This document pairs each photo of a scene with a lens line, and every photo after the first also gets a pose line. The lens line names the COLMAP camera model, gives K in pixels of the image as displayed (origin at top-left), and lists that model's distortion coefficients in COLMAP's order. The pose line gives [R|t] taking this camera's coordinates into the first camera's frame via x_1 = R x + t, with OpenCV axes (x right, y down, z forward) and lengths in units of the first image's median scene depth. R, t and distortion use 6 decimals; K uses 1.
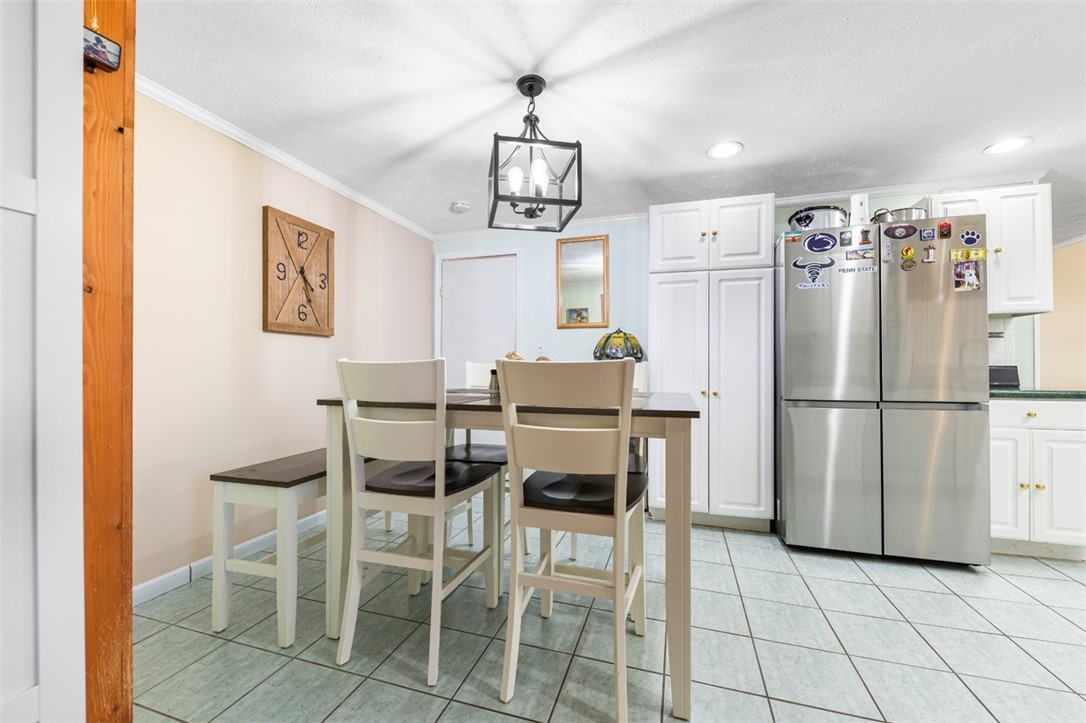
lens RADIAL K [[429.6, 0, 539.3], [0, 429.6, 365.2], [0, 0, 1]] dist [0.012594, -0.006790]
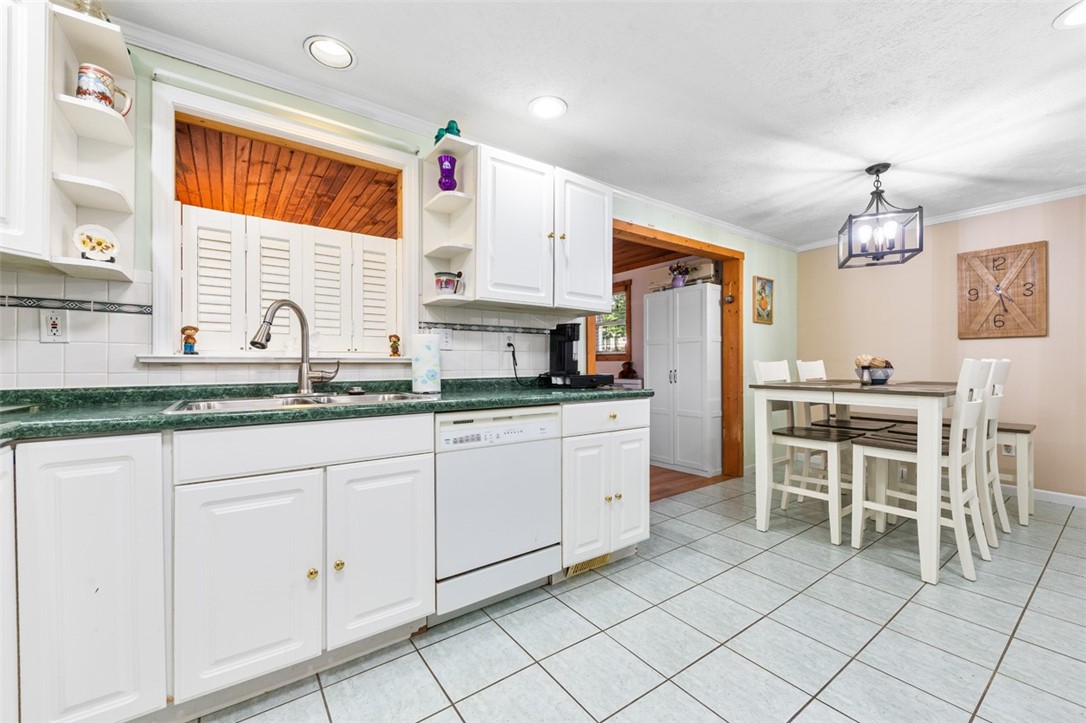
lens RADIAL K [[429.6, 0, 539.3], [0, 429.6, 365.2], [0, 0, 1]] dist [0.012594, -0.006790]
pose [[-0.599204, 0.006154, -0.800573, 1.483917], [0.006996, 0.999973, 0.002450, -0.003762], [0.800566, -0.004133, -0.599230, 0.782536]]
